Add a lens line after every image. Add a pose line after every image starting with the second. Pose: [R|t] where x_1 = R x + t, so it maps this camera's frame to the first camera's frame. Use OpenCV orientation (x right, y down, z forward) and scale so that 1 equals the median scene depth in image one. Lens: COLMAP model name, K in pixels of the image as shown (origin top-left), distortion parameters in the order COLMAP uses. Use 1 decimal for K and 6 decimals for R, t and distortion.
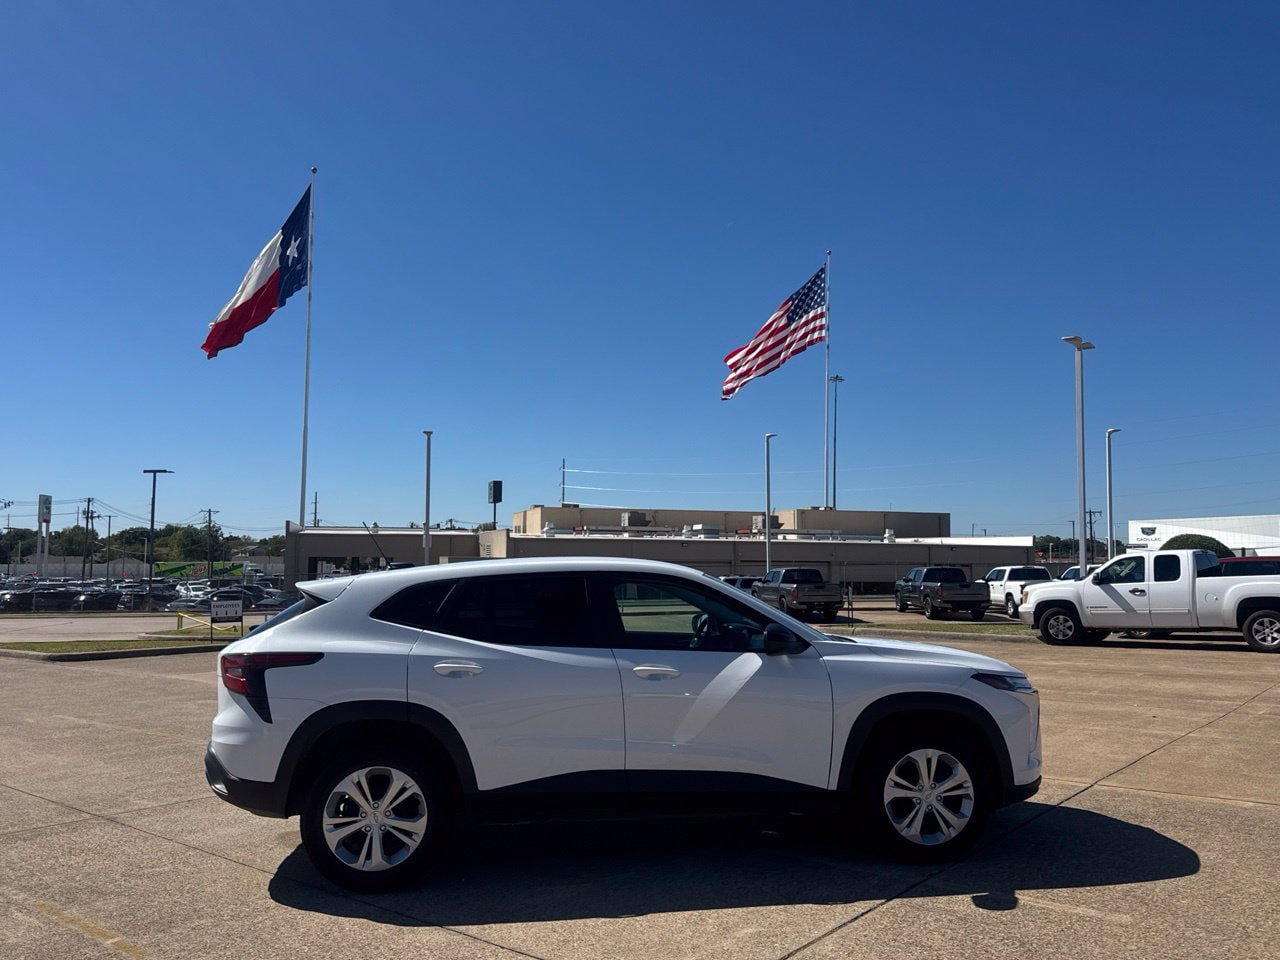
lens RADIAL K [[1006.1, 0, 655.3], [0, 1006.1, 482.0], [0, 0, 1]] dist [0.113321, -0.184724]
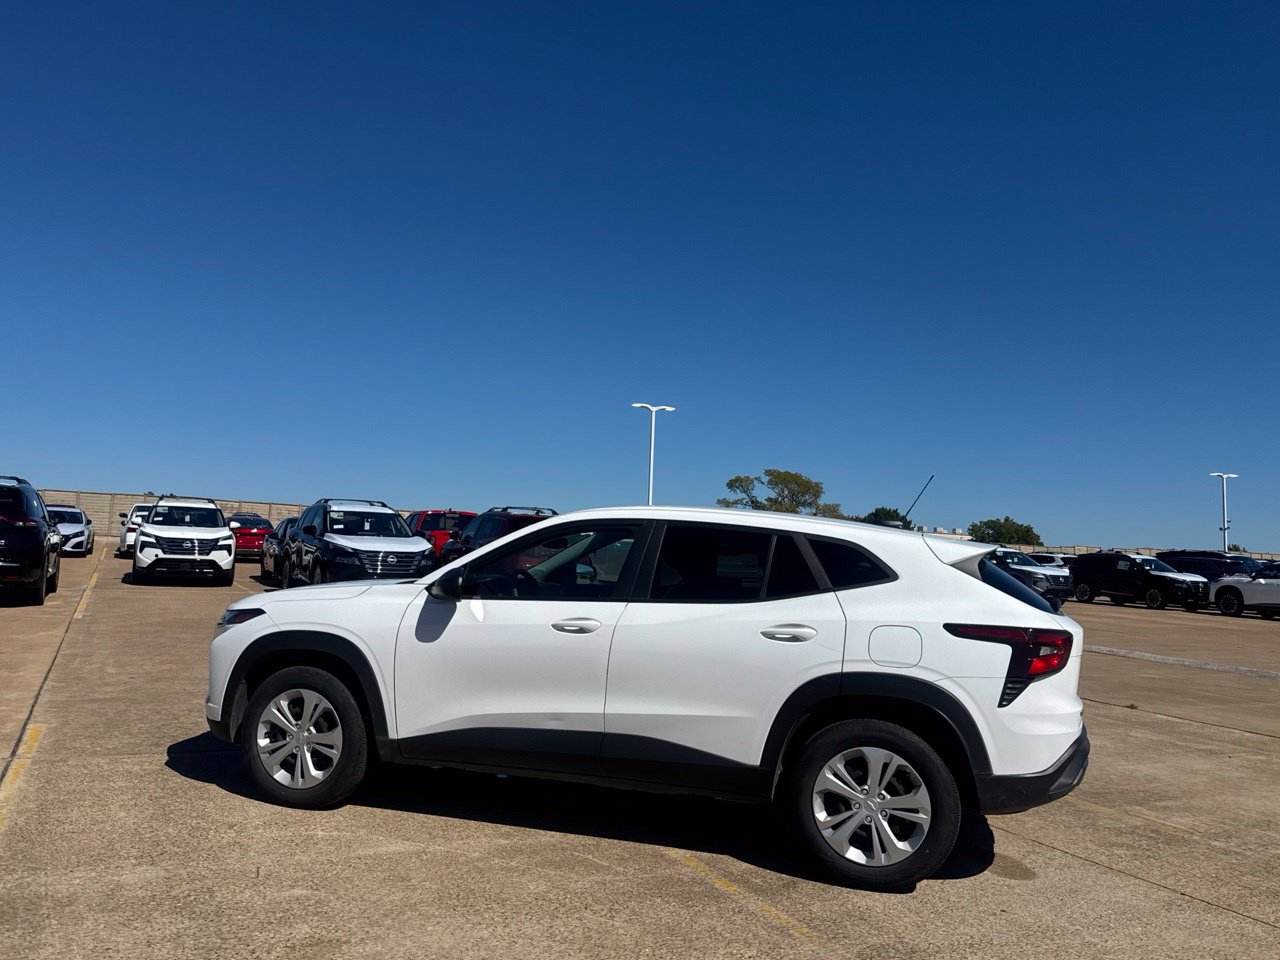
lens RADIAL K [[1003.4, 0, 637.3], [0, 1003.4, 476.3], [0, 0, 1]] dist [0.115025, -0.172030]
pose [[-0.911820, -0.013994, 0.410352, -0.461970], [-0.080694, 0.986035, -0.145680, 0.210178], [-0.402584, -0.165946, -0.900216, 2.115645]]
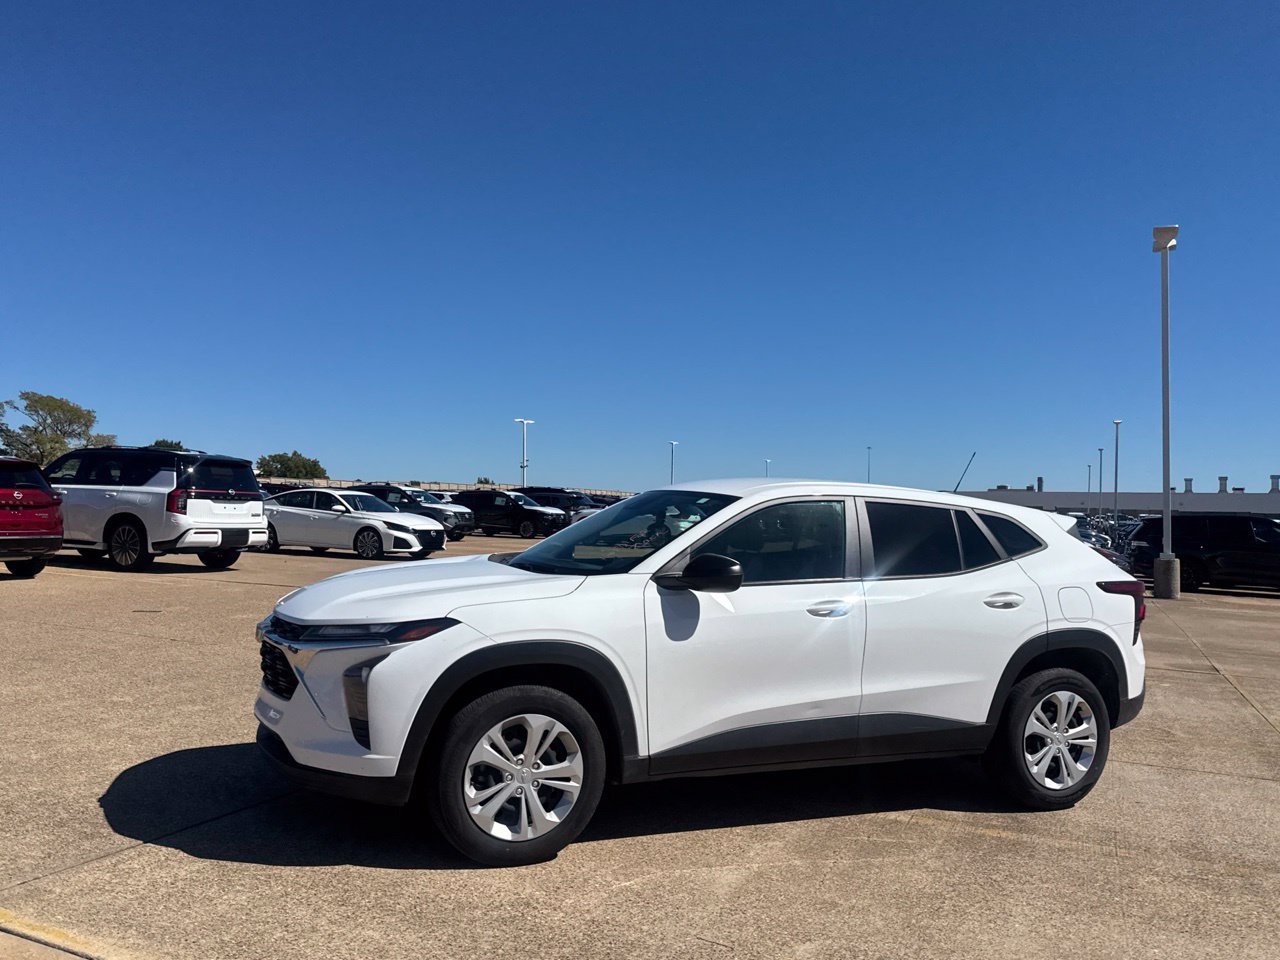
lens RADIAL K [[1001.3, 0, 640.0], [0, 1001.3, 480.0], [0, 0, 1]] dist [0.110515, -0.160753]
pose [[-0.964886, -0.037163, -0.260026, 0.338777], [-0.008769, 0.993946, -0.109515, 0.201382], [0.262521, -0.103390, -0.959371, 2.106437]]
